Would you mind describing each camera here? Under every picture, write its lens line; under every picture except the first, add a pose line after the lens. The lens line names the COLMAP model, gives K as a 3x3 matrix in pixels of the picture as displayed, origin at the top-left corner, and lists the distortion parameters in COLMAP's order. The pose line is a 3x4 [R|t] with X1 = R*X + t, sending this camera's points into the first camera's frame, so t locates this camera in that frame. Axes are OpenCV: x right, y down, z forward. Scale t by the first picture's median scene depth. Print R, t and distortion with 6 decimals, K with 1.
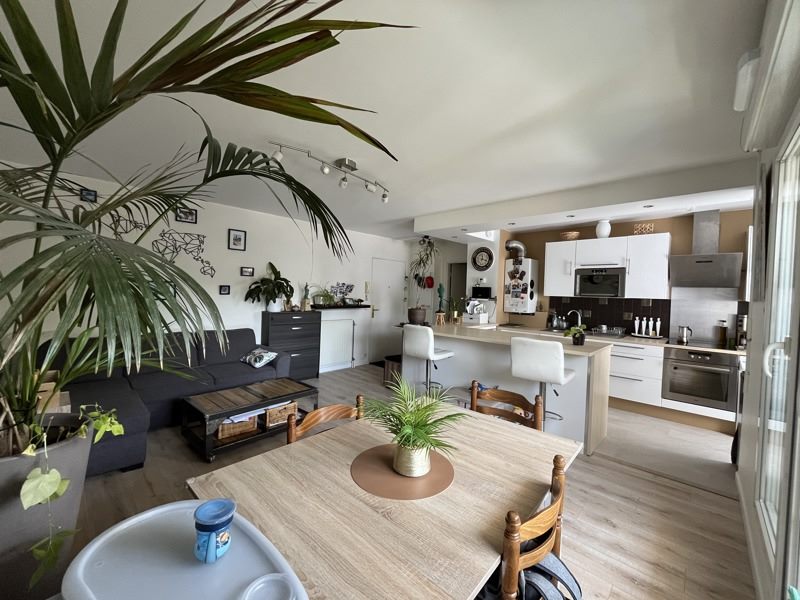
lens RADIAL K [[326.9, 0, 400.0], [0, 326.9, 300.0], [0, 0, 1]] dist [0.000657, 0.000051]
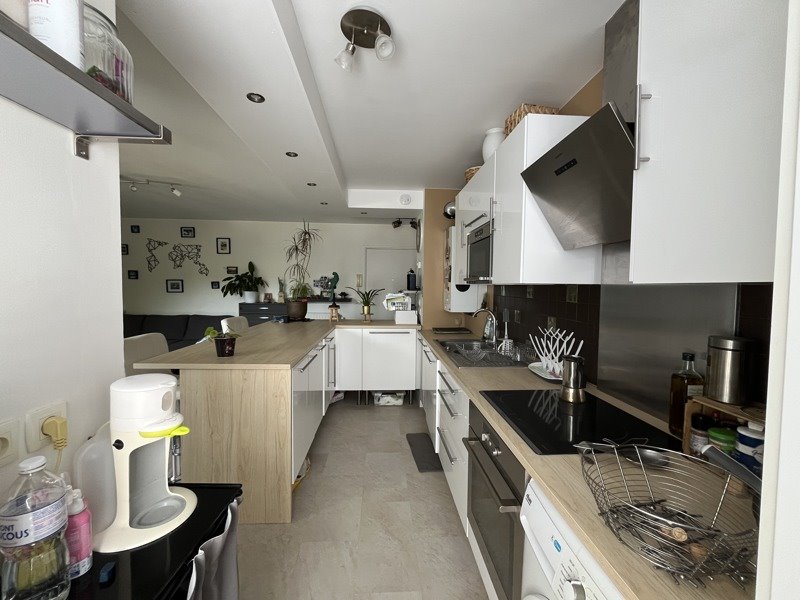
lens RADIAL K [[326.9, 0, 400.0], [0, 326.9, 300.0], [0, 0, 1]] dist [0.000657, 0.000051]
pose [[0.724910, 0.008709, -0.688788, 0.838567], [-0.006941, 0.999962, 0.005338, 0.015887], [0.688808, 0.000911, 0.724943, 0.519890]]
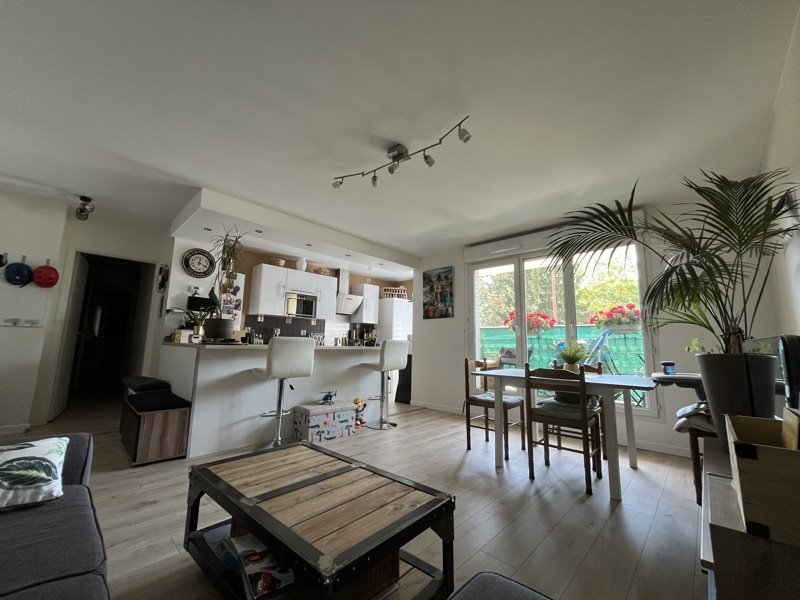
lens RADIAL K [[326.9, 0, 400.0], [0, 326.9, 300.0], [0, 0, 1]] dist [0.000657, 0.000051]
pose [[-0.011552, 0.110799, 0.993776, -0.629934], [0.005074, 0.993836, -0.110746, 0.064899], [-0.999920, 0.003763, -0.012043, 0.603200]]
